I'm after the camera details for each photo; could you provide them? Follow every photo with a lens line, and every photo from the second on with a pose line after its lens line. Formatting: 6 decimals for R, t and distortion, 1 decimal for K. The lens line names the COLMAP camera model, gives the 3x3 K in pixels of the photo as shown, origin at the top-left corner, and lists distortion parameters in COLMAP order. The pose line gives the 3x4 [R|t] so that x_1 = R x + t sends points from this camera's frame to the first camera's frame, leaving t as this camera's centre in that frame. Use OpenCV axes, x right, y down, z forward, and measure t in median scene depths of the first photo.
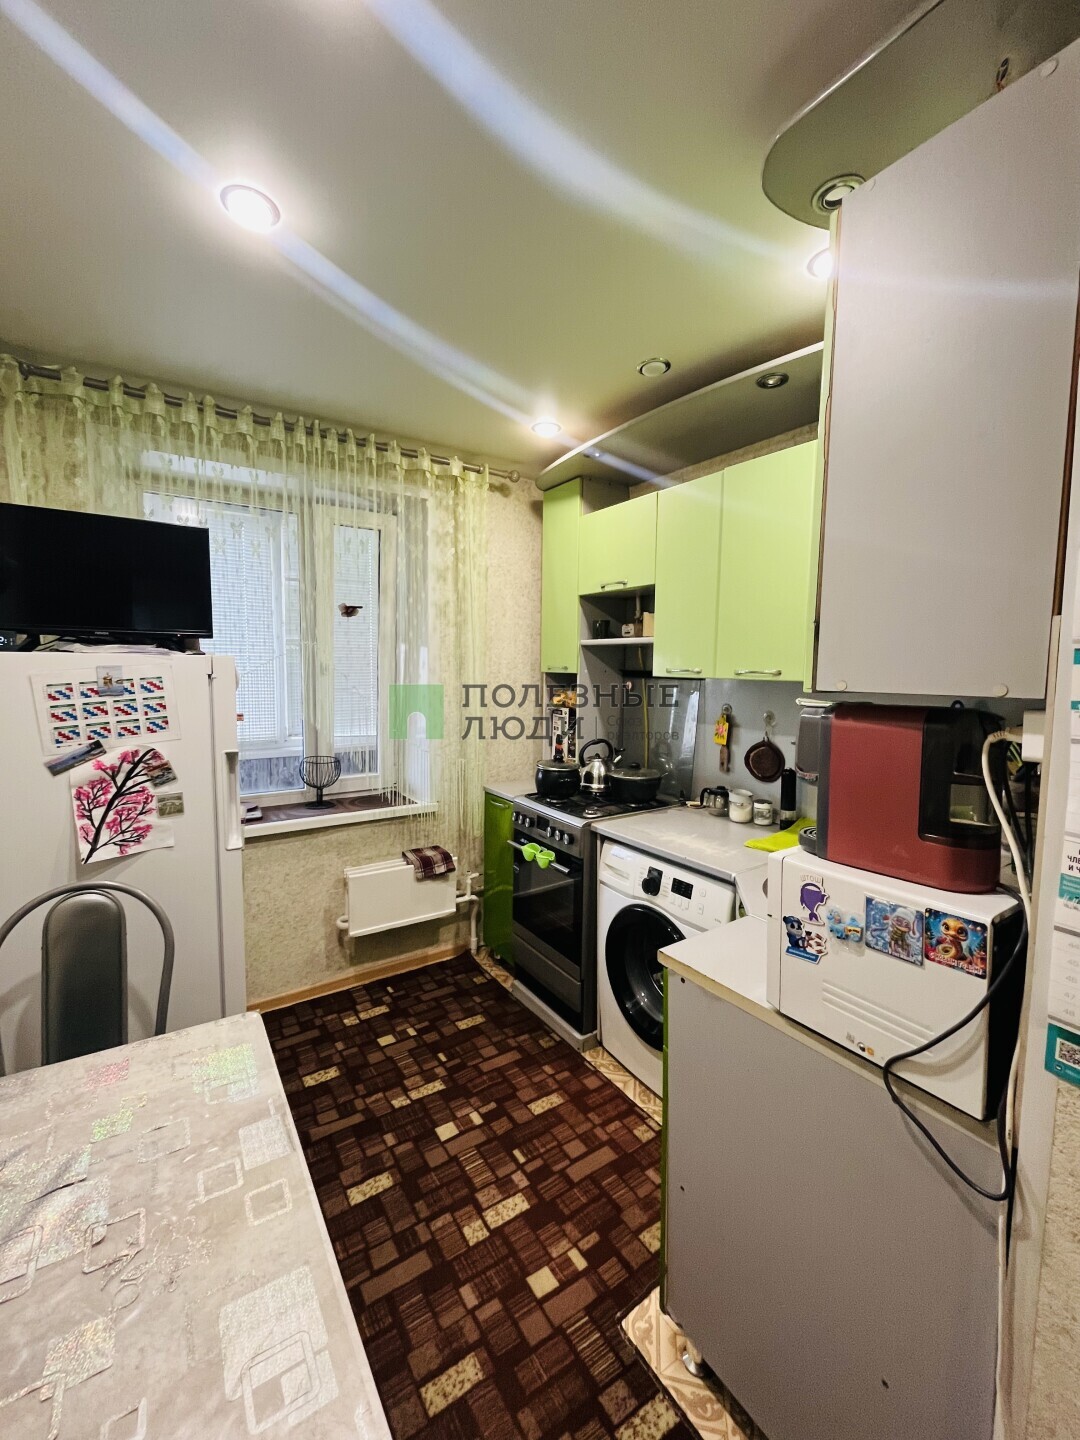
lens RADIAL K [[584.9, 0, 538.9], [0, 584.9, 715.1], [0, 0, 1]] dist [-0.000604, -0.000330]
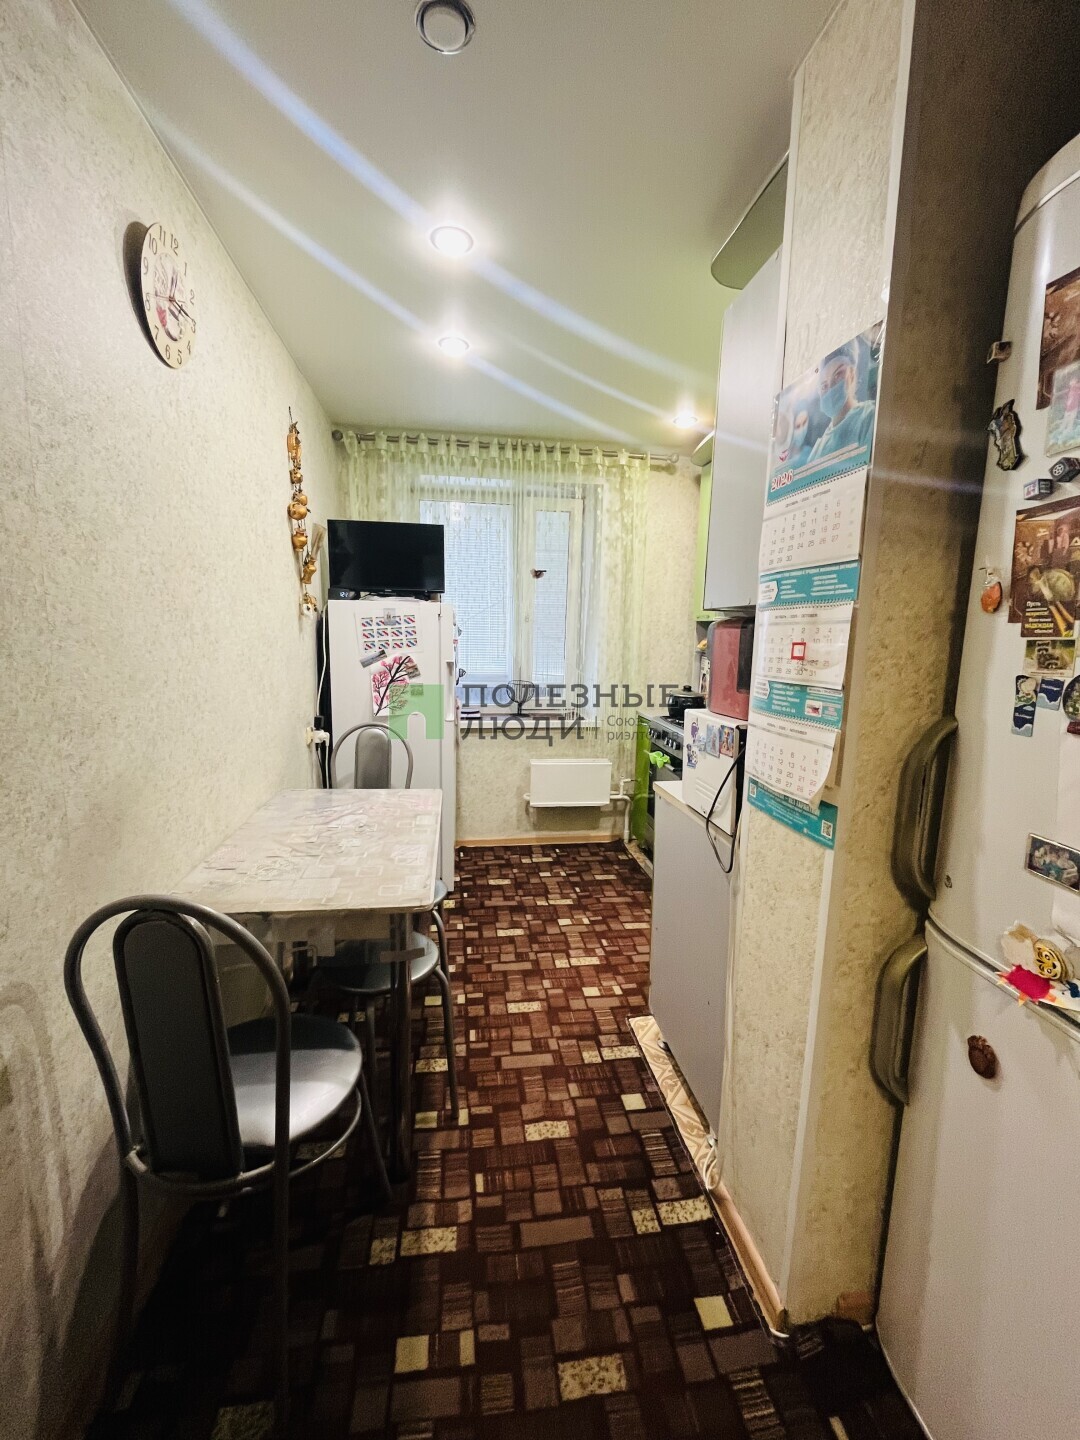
lens RADIAL K [[584.9, 0, 539.7], [0, 584.9, 716.0], [0, 0, 1]] dist [-0.000604, -0.000330]
pose [[0.905177, 0.070449, -0.419155, 0.328677], [-0.045536, 0.996566, 0.069160, 0.072412], [0.422588, -0.043516, 0.905277, -0.318569]]
